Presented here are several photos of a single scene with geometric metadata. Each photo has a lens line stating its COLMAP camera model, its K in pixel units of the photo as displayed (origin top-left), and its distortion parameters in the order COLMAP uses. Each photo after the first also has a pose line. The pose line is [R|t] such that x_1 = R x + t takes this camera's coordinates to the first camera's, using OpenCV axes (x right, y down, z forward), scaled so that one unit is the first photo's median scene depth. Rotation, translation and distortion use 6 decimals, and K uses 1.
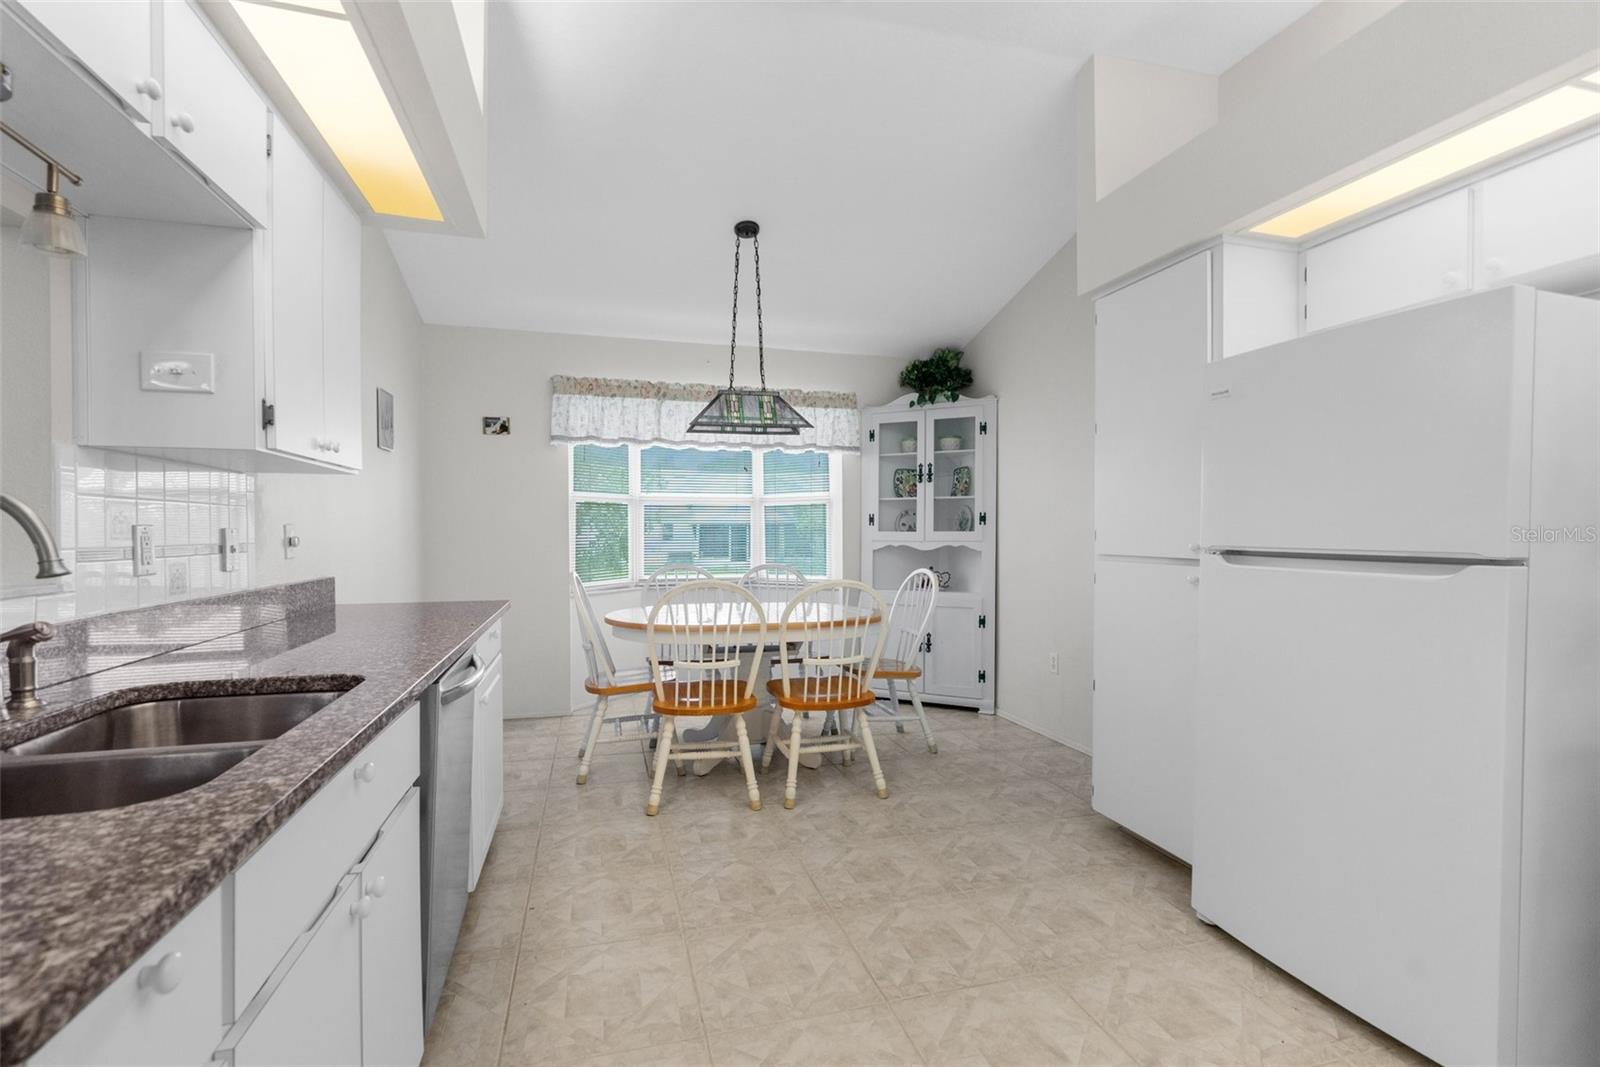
lens RADIAL K [[748.0, 0, 809.8], [0, 748.0, 531.1], [0, 0, 1]] dist [-0.017515, 0.005879]
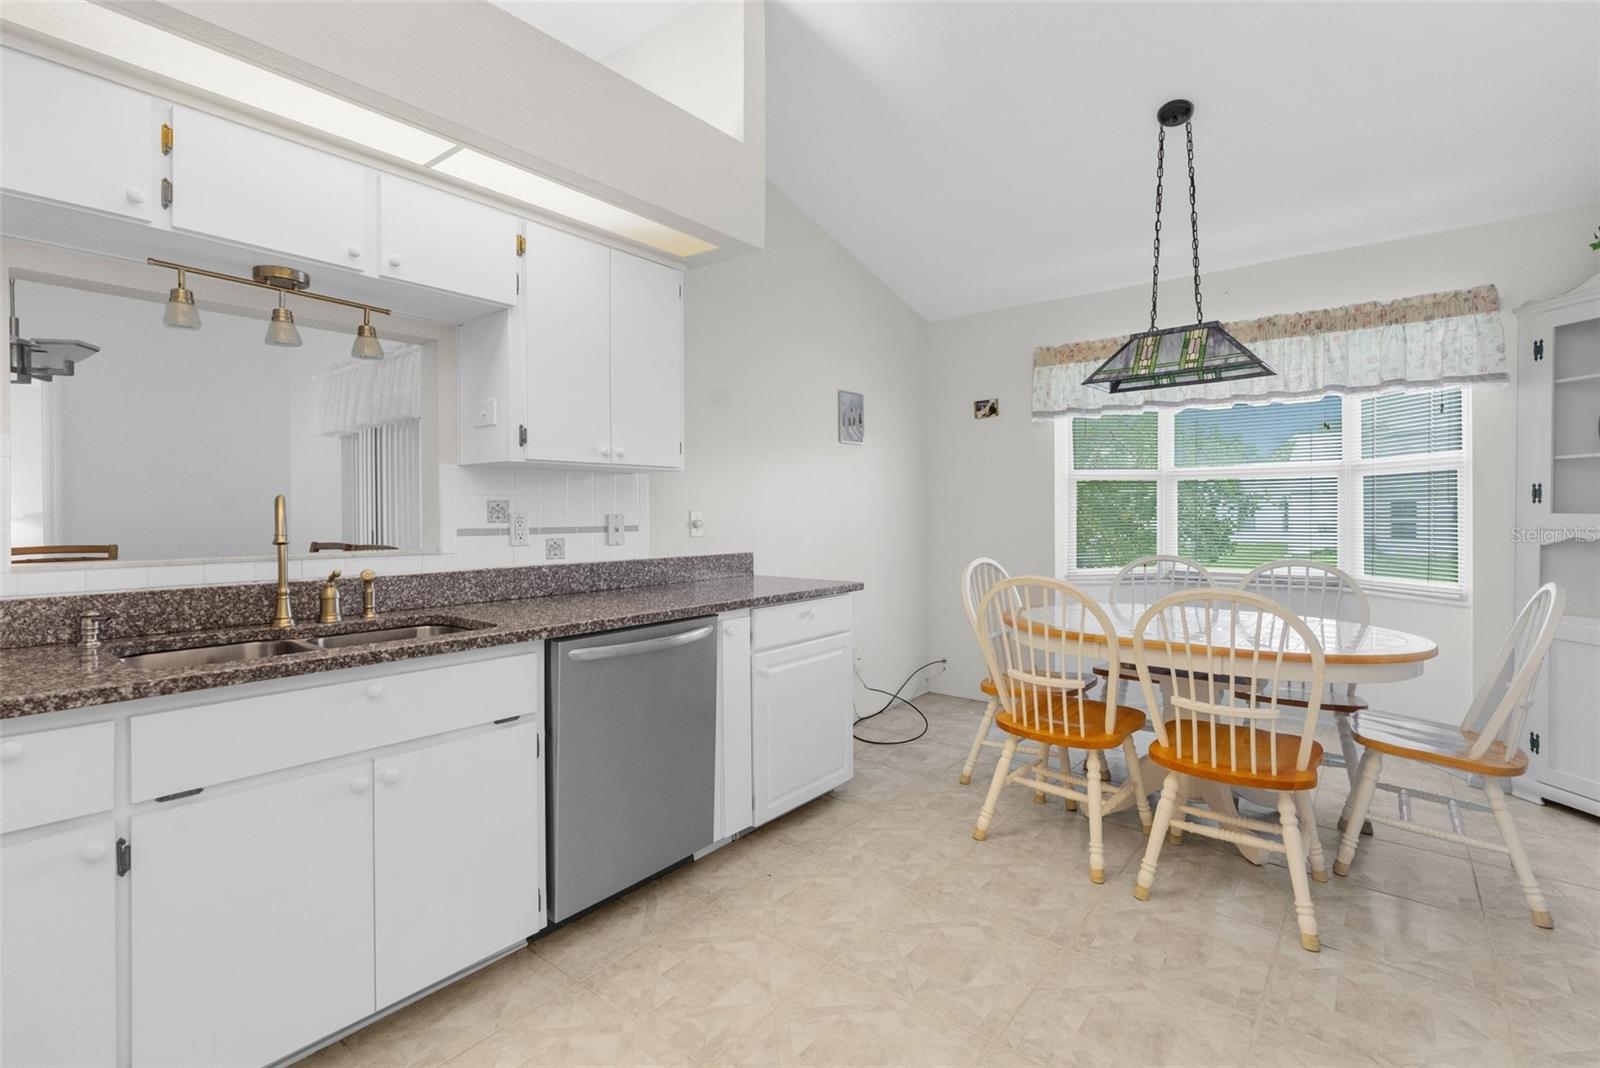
lens RADIAL K [[748.0, 0, 801.5], [0, 748.0, 508.4], [0, 0, 1]] dist [-0.017515, 0.005879]
pose [[0.568103, -0.004756, -0.822944, 0.321201], [0.003192, 0.999989, -0.003576, -0.004746], [0.822951, -0.000595, 0.568111, 0.269570]]
